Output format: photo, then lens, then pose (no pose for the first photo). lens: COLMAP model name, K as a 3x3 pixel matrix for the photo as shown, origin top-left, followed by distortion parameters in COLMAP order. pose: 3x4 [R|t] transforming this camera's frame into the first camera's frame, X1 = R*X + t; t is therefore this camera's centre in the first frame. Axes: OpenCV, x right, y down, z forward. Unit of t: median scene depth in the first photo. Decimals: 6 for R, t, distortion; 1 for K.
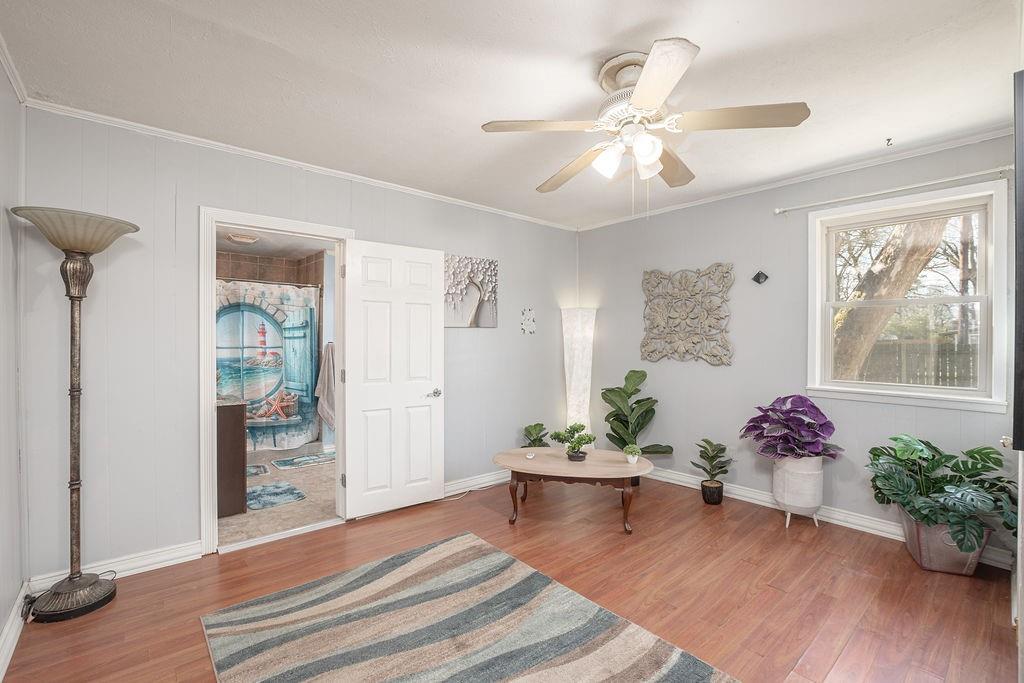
lens RADIAL K [[461.9, 0, 504.3], [0, 461.9, 337.2], [0, 0, 1]] dist [-0.001925, -0.000320]
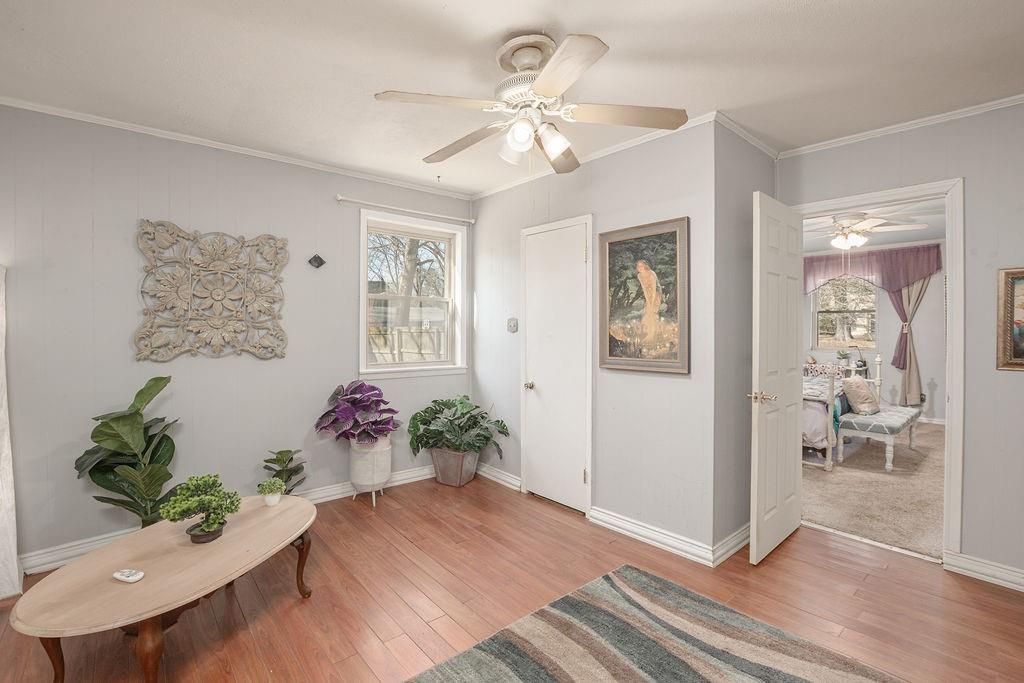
lens RADIAL K [[486.6, 0, 517.3], [0, 486.6, 323.9], [0, 0, 1]] dist [-0.000085, -0.000008]
pose [[-0.004757, 0.003046, 0.999984, -0.448287], [-0.001631, 0.999994, -0.003054, 0.000520], [-0.999987, -0.001645, -0.004752, 0.610157]]
